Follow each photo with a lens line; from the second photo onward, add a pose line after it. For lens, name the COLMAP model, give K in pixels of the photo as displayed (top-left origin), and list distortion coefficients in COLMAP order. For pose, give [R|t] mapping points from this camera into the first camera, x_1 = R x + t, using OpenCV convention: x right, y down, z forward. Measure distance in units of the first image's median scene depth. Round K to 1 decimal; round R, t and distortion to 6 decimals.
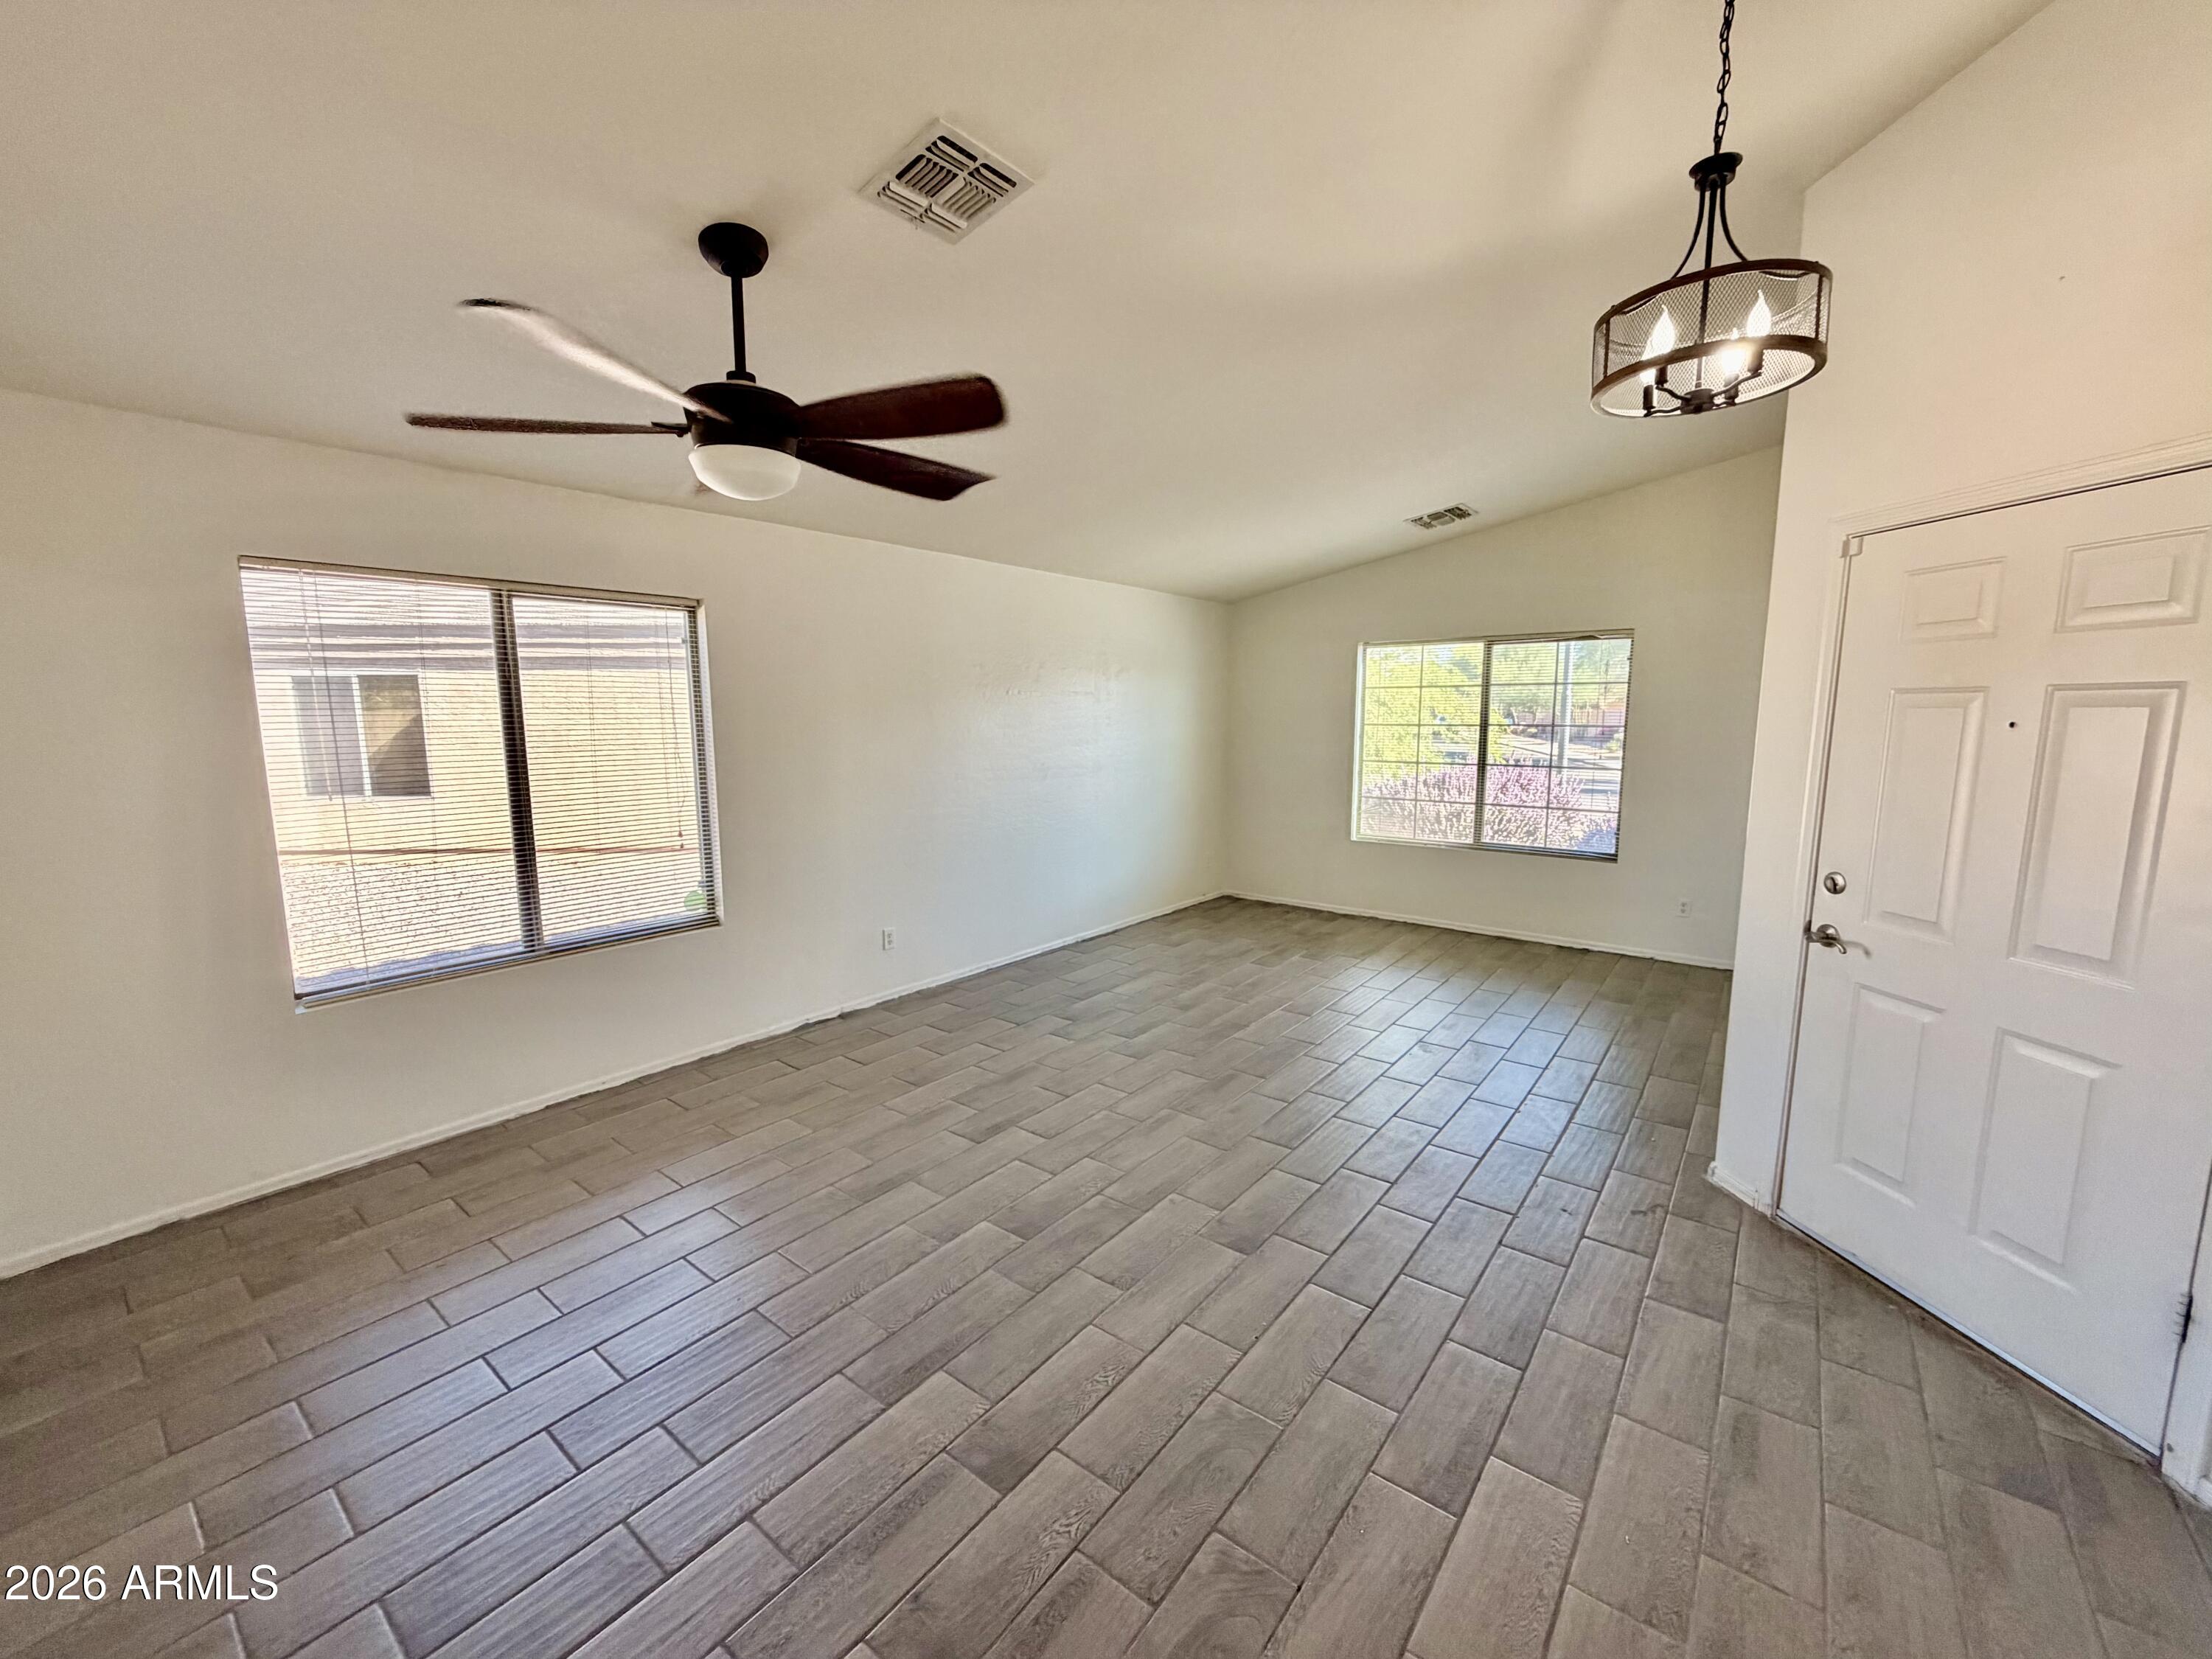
lens RADIAL K [[884.1, 0, 1103.8], [0, 884.1, 838.6], [0, 0, 1]] dist [0.000416, 0.000135]
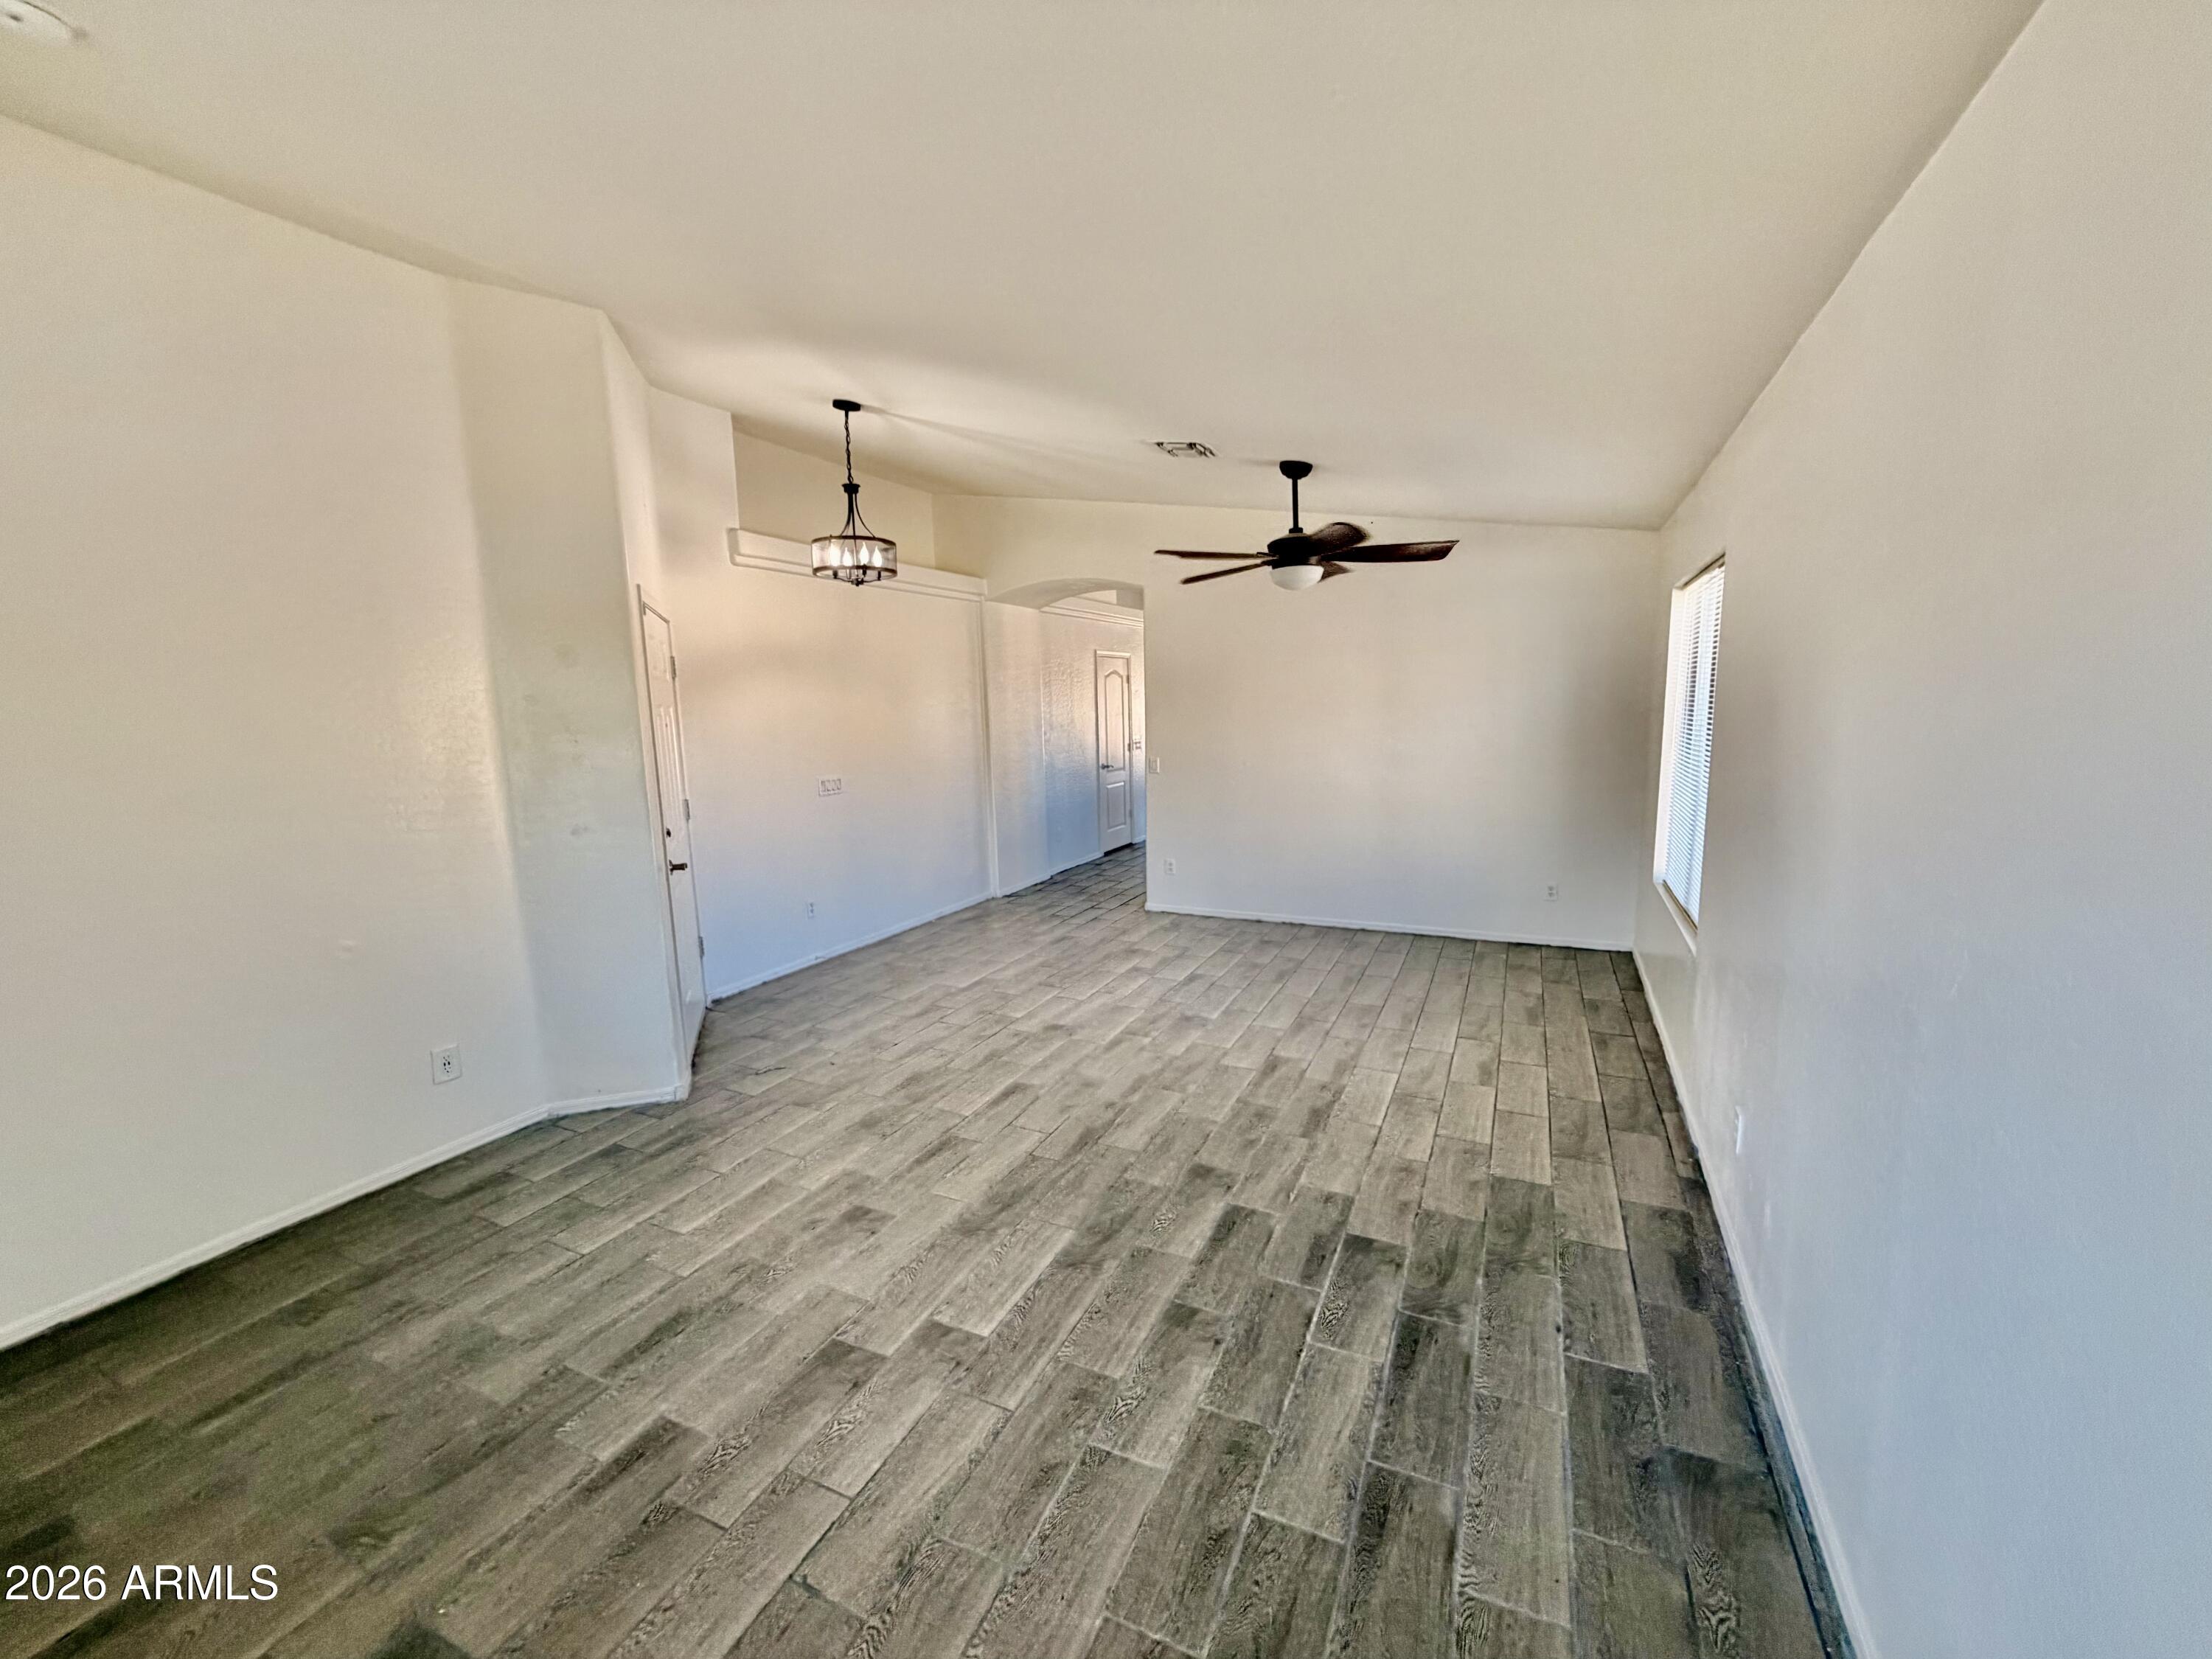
lens RADIAL K [[884.1, 0, 1104.2], [0, 884.1, 828.4], [0, 0, 1]] dist [0.000416, 0.000135]
pose [[-0.975963, 0.059891, -0.209546, 0.284956], [-0.001129, 0.960097, 0.279665, -0.263147], [0.217933, 0.273179, -0.936952, 1.784937]]
